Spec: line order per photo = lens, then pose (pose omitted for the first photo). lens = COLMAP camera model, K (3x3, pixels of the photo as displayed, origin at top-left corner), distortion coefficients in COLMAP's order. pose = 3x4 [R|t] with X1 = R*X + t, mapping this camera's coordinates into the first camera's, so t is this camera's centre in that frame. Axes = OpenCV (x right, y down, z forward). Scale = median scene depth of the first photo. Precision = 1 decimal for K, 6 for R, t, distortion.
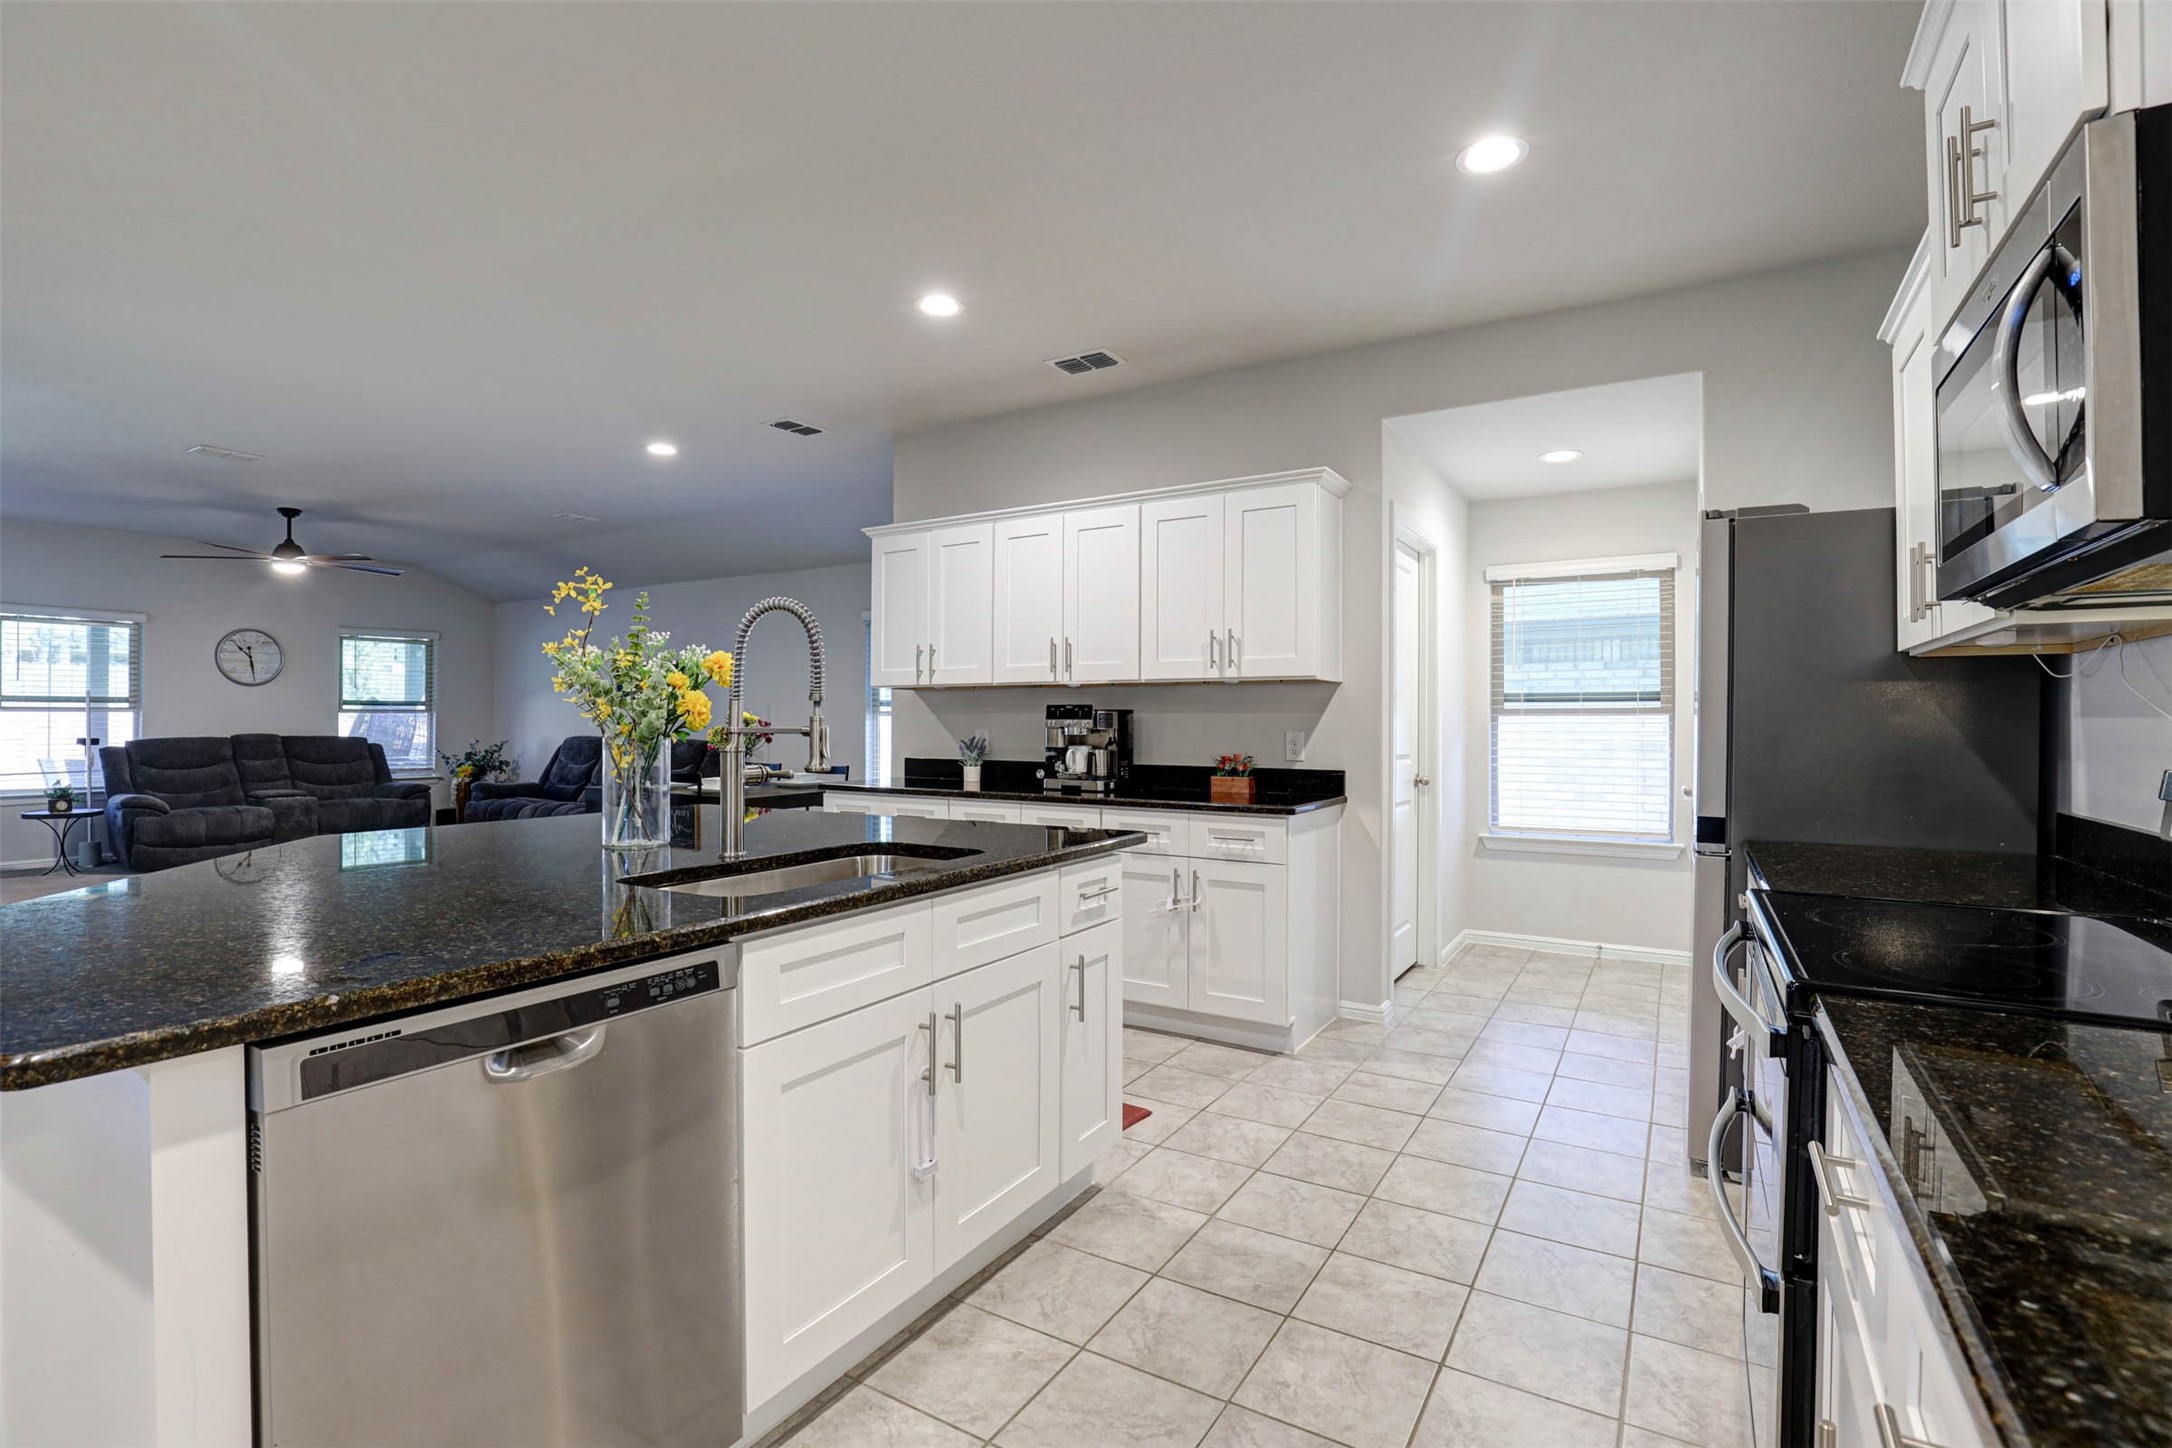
lens RADIAL K [[1005.3, 0, 1093.3], [0, 1005.3, 716.9], [0, 0, 1]] dist [-0.031754, 0.006140]
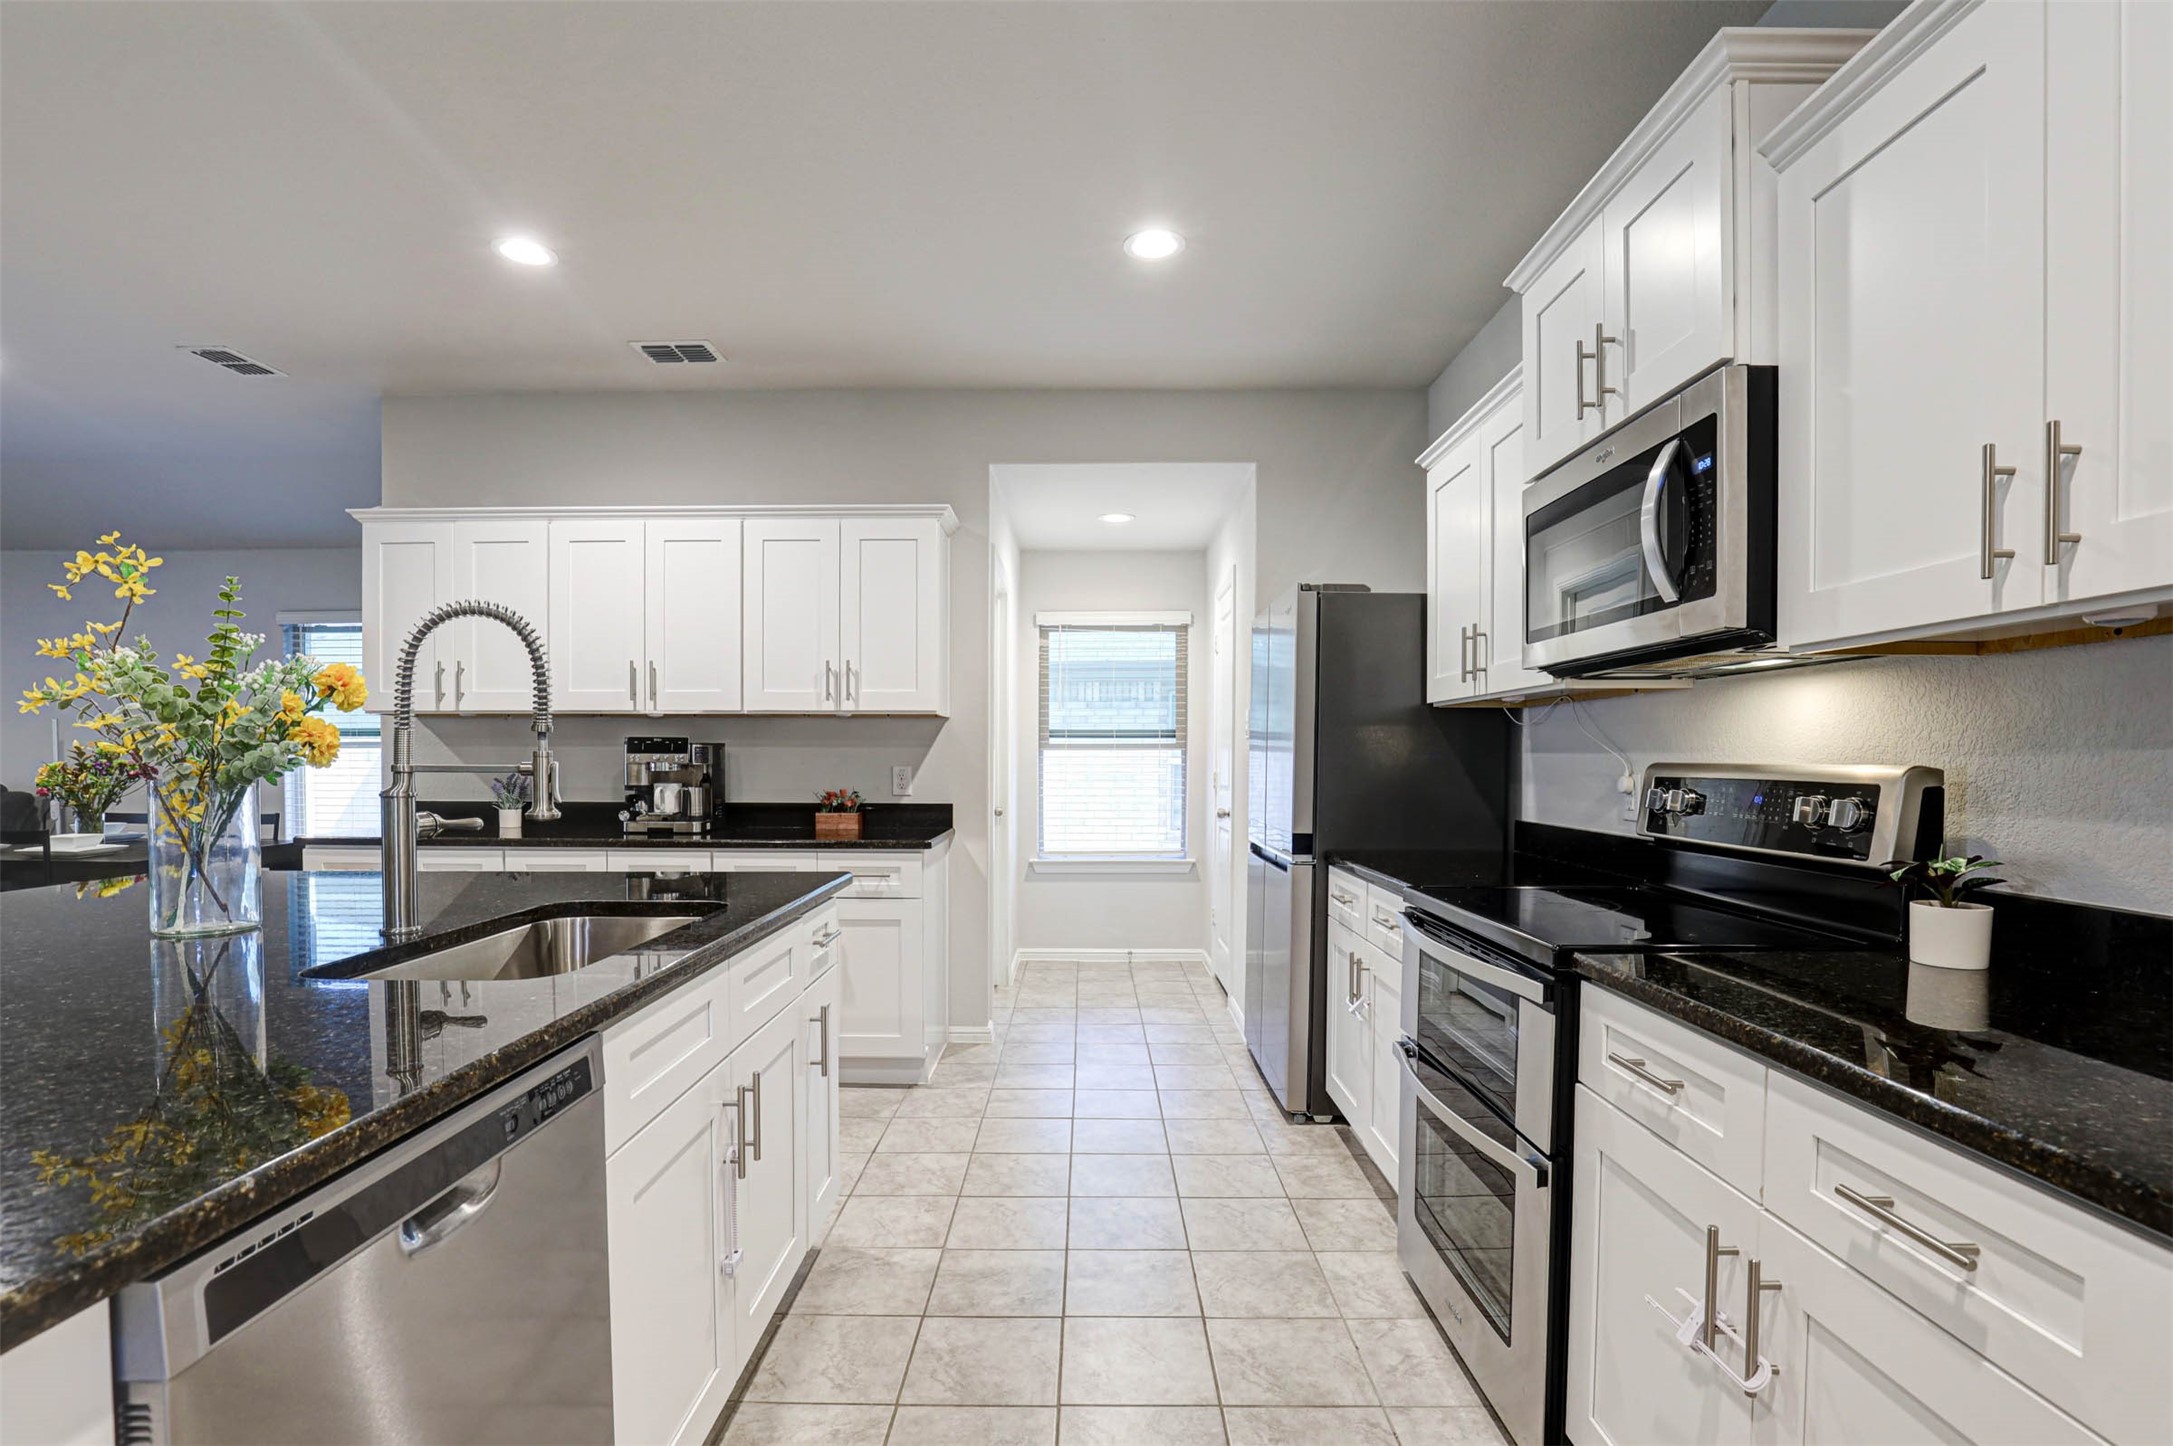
lens RADIAL K [[1013.5, 0, 1093.2], [0, 1013.5, 778.2], [0, 0, 1]] dist [-0.032275, 0.007988]
pose [[0.857512, -0.011910, 0.514326, -0.154155], [-0.002189, 0.999638, 0.026799, -0.000537], [-0.514459, -0.024107, 0.857176, 0.037014]]
